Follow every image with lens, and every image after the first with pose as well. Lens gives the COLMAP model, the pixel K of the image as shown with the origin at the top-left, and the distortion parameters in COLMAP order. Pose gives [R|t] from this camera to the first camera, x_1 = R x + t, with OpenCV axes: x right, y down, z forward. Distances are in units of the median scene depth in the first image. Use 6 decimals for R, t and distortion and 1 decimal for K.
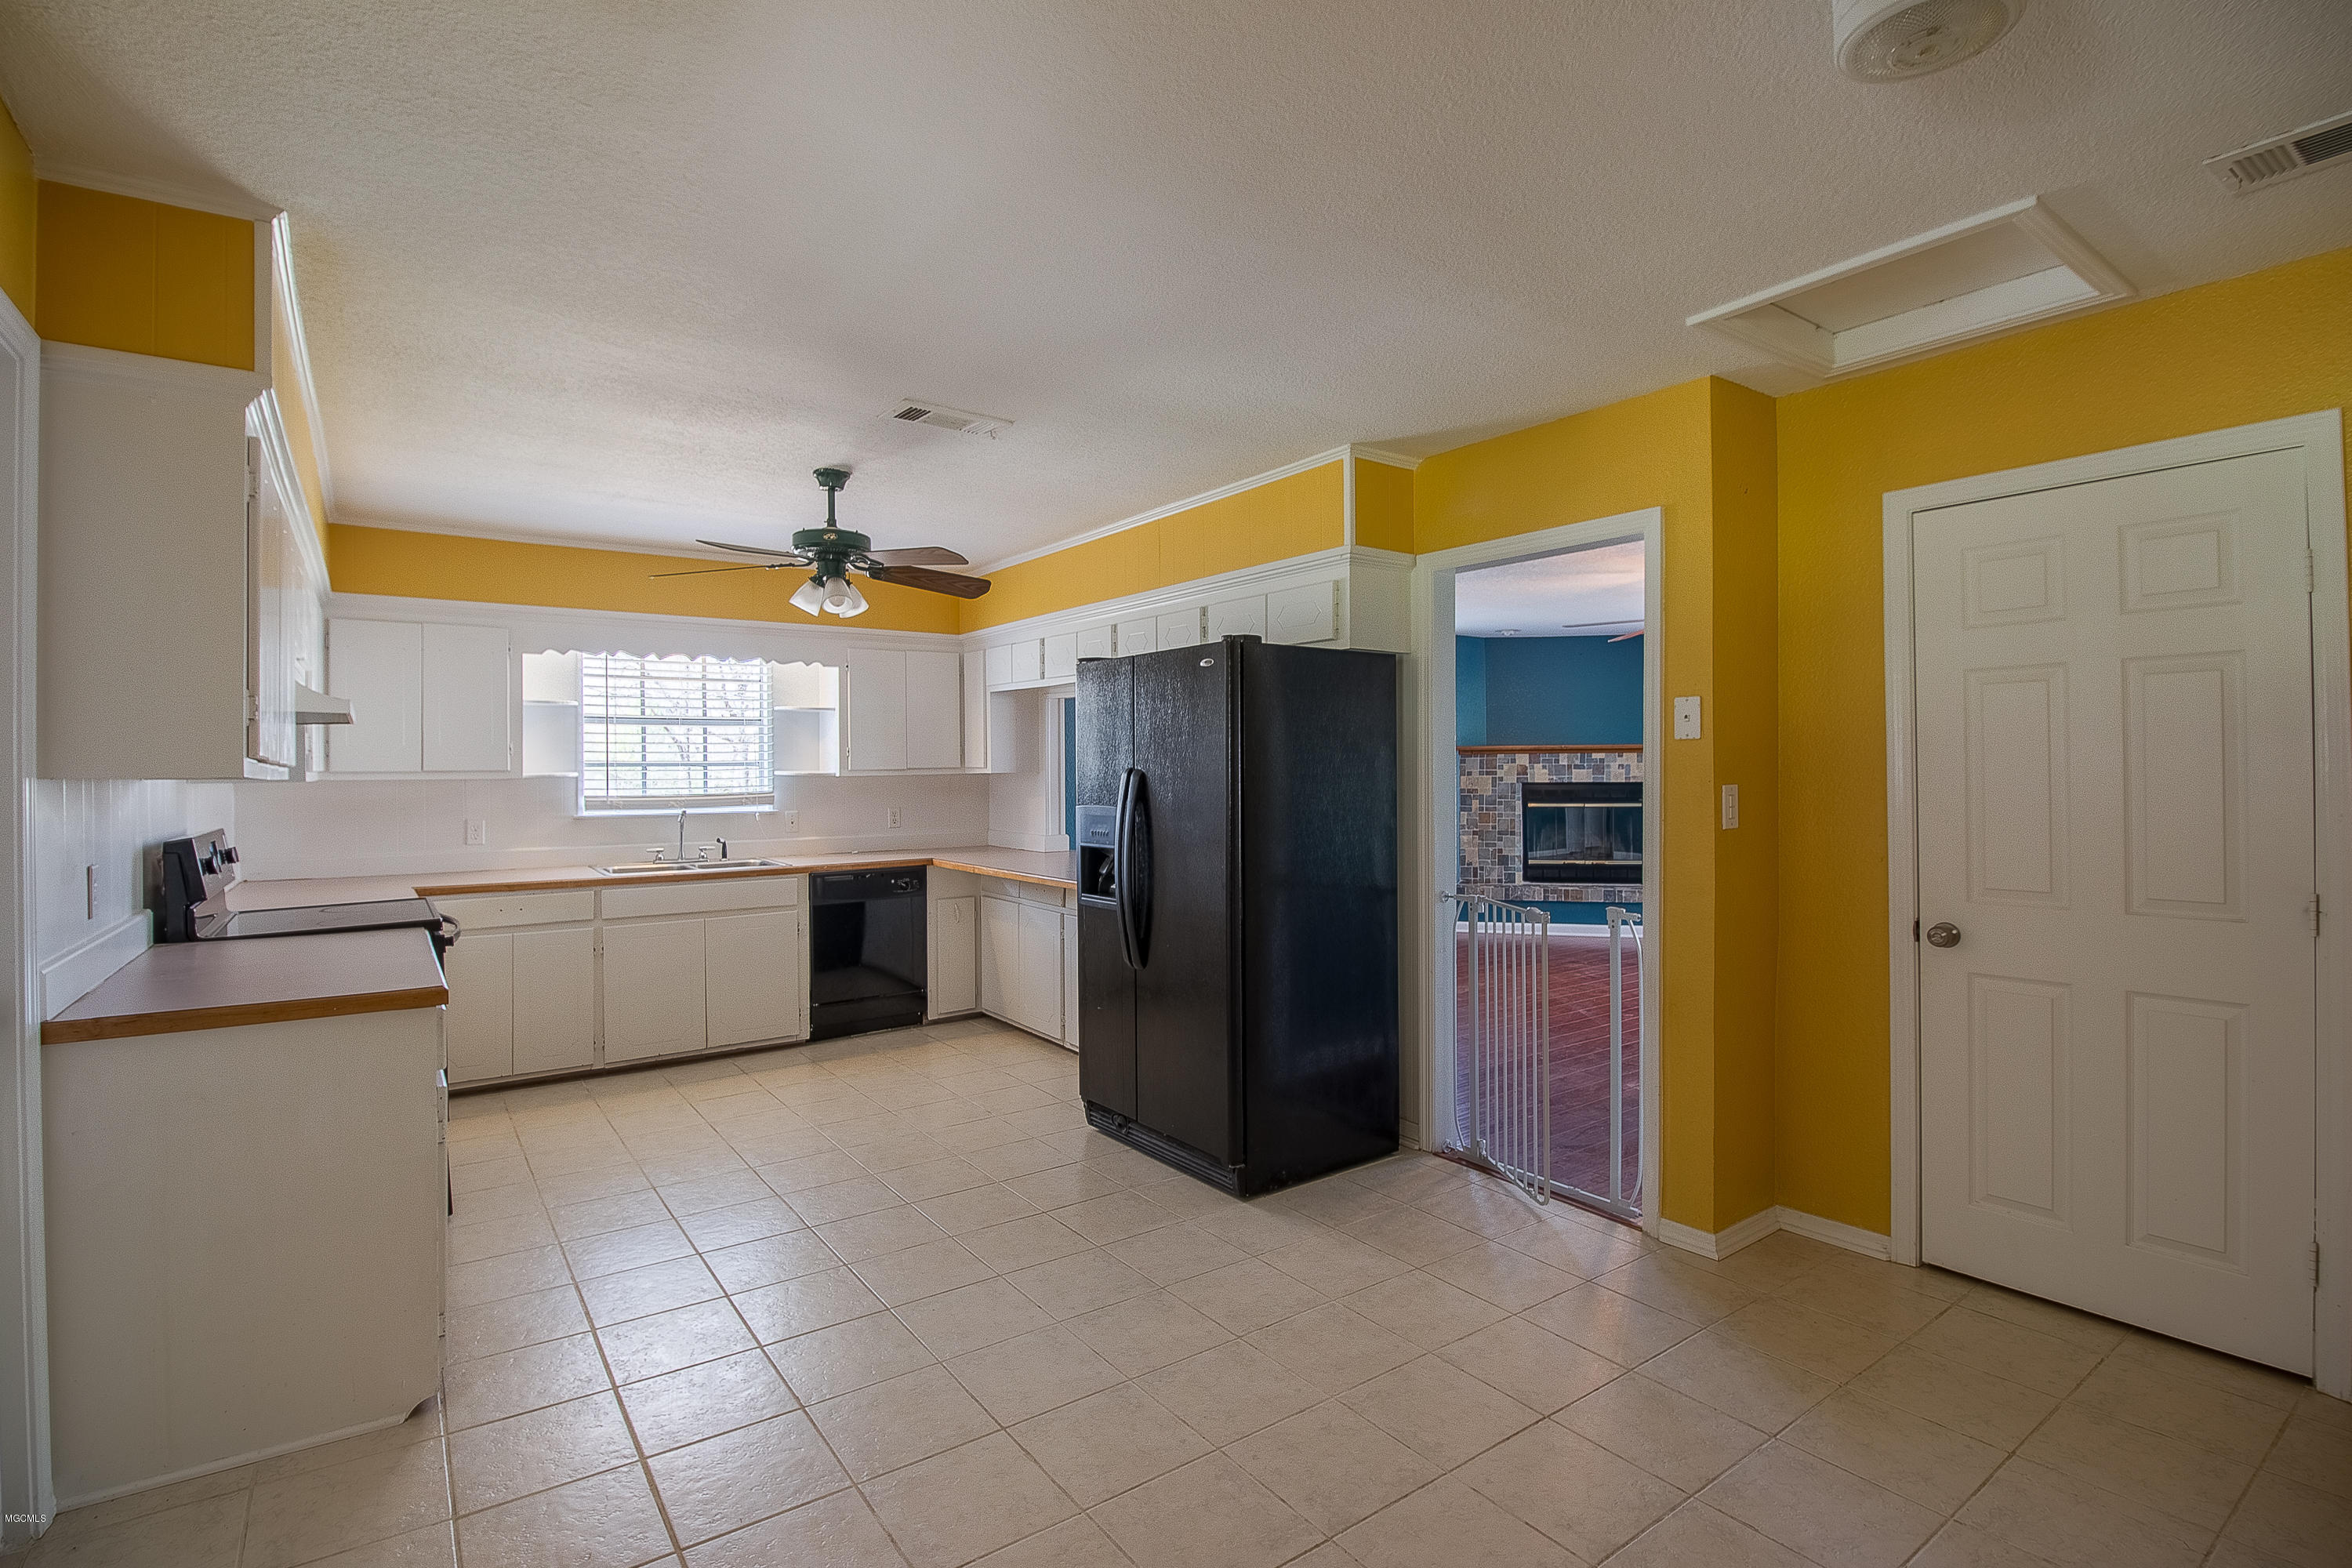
lens RADIAL K [[1112.4, 0, 1170.4], [0, 1112.4, 784.6], [0, 0, 1]] dist [-0.007588, -0.002529]
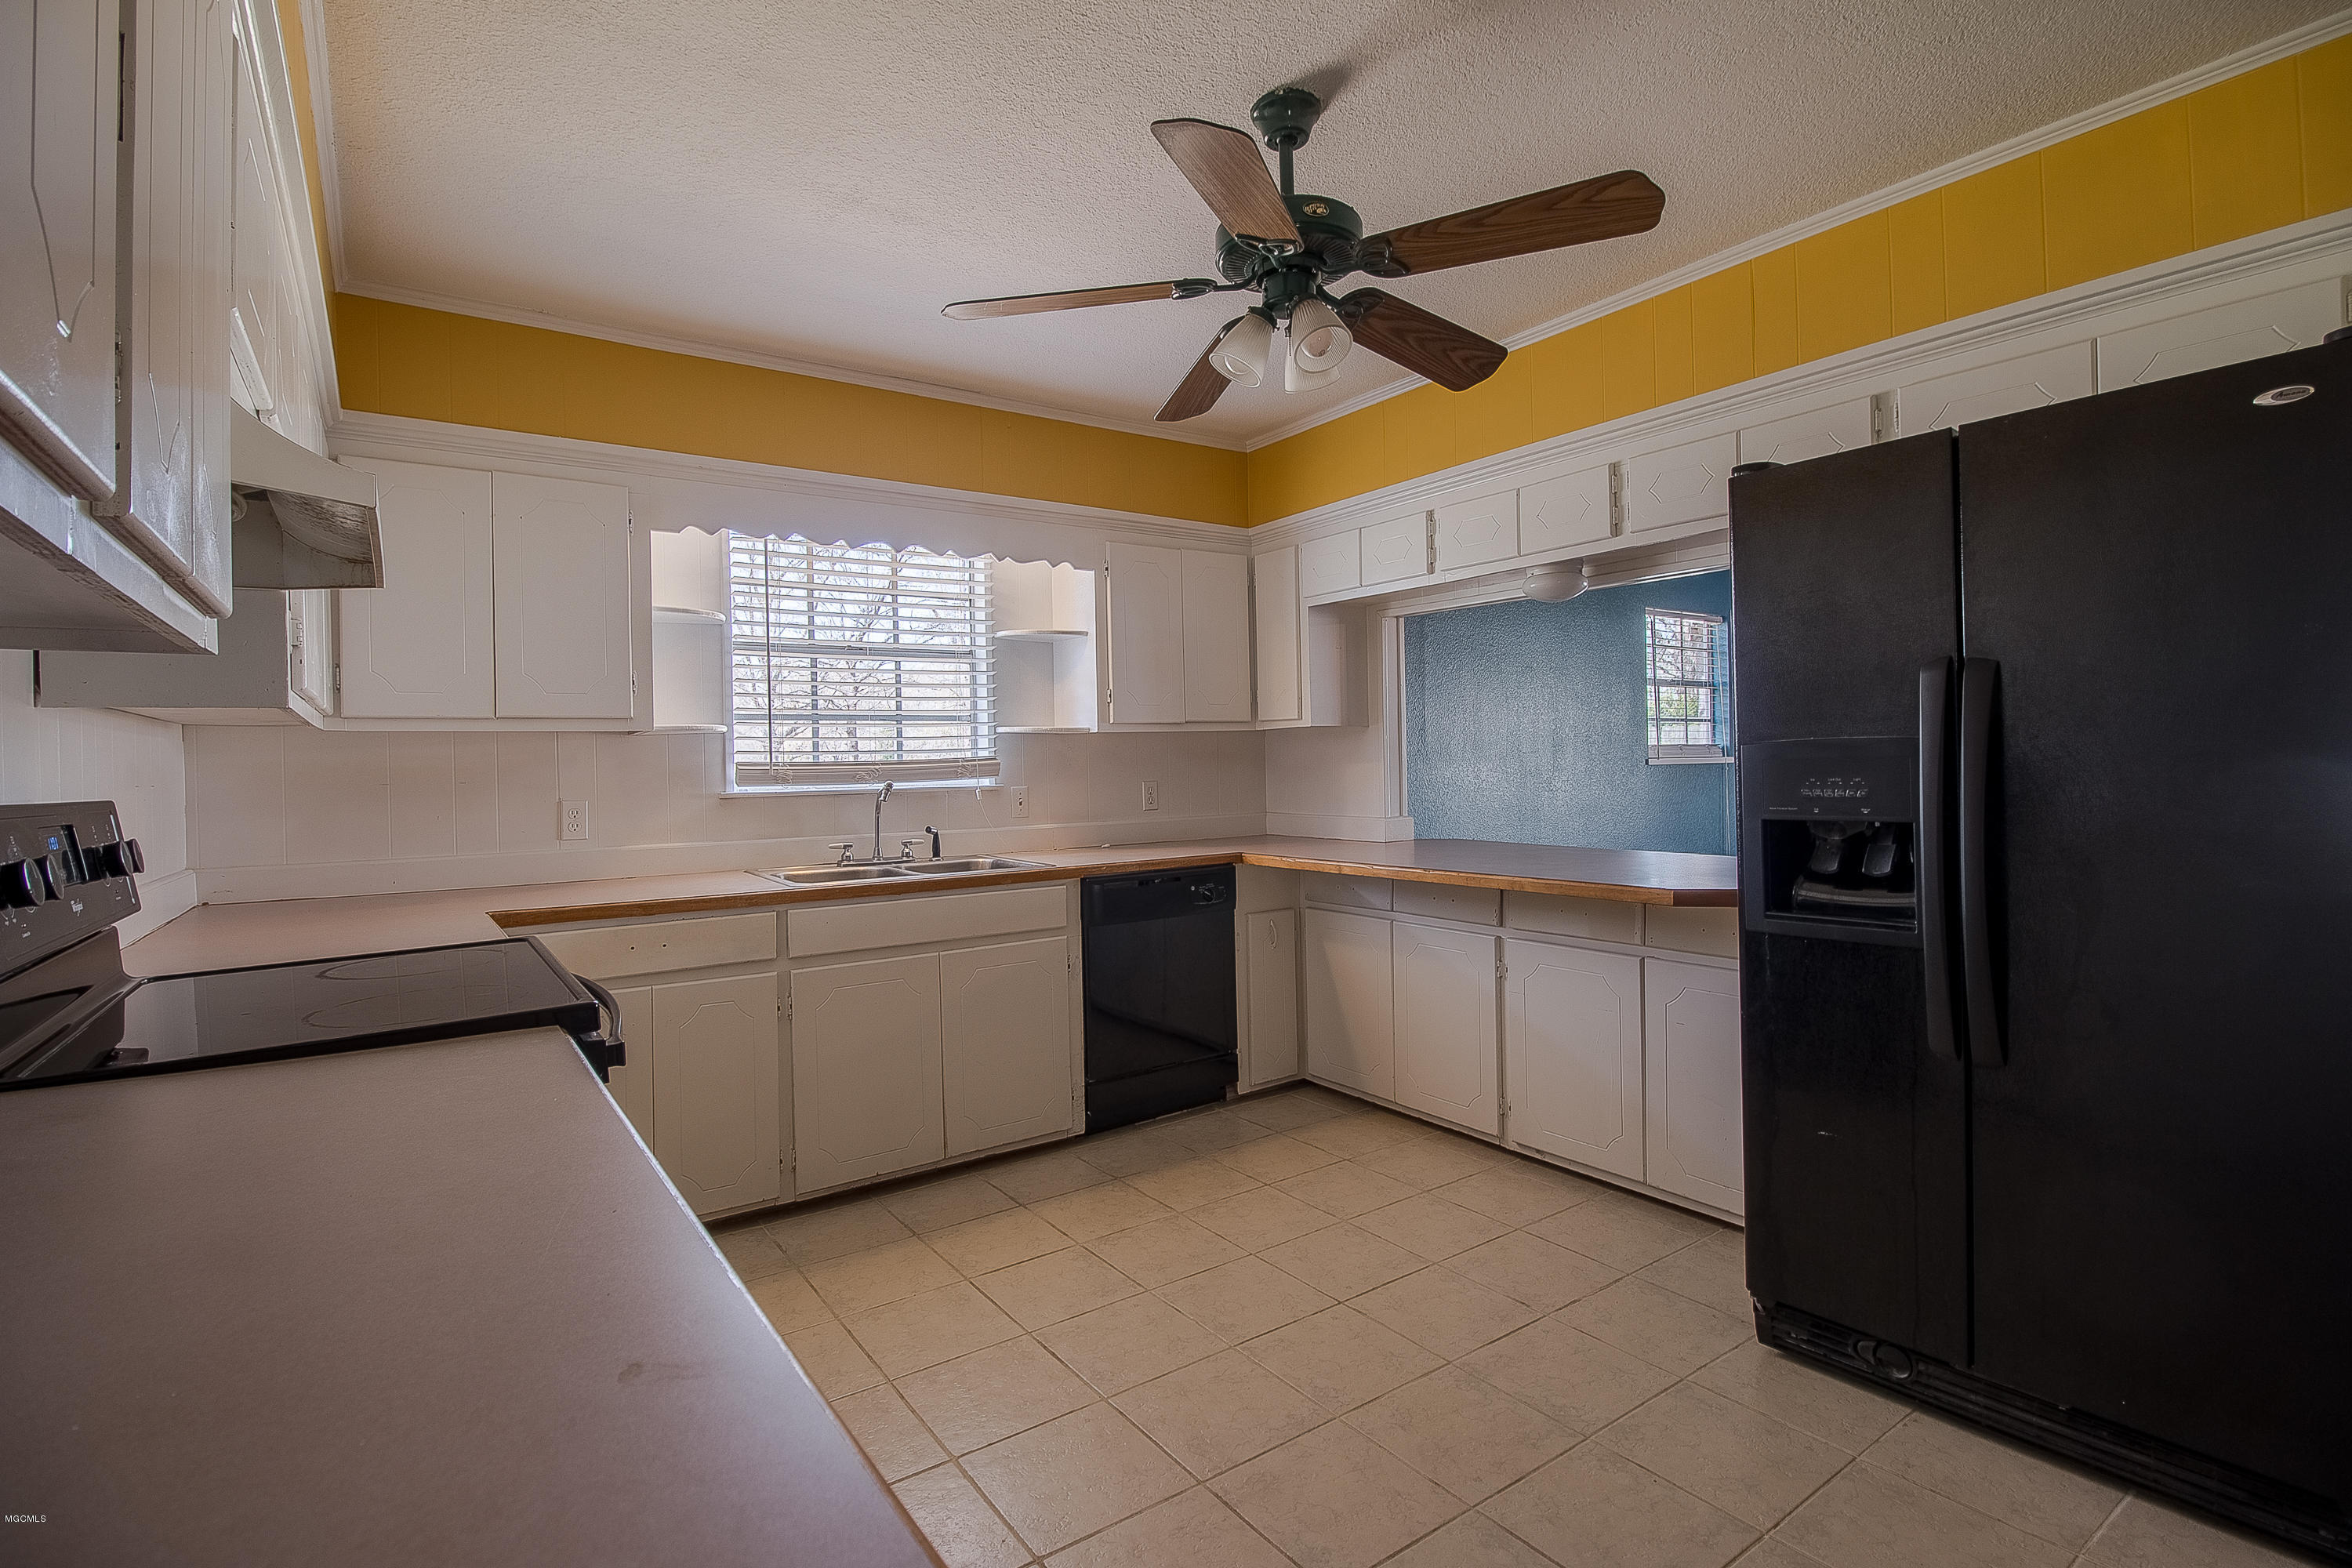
lens RADIAL K [[1112.4, 0, 1167.6], [0, 1112.4, 775.7], [0, 0, 1]] dist [-0.007588, -0.002529]
pose [[0.999794, -0.015216, -0.013417, -0.261204], [0.015132, 0.999865, -0.006396, 0.024973], [0.013512, 0.006192, 0.999890, 0.348156]]
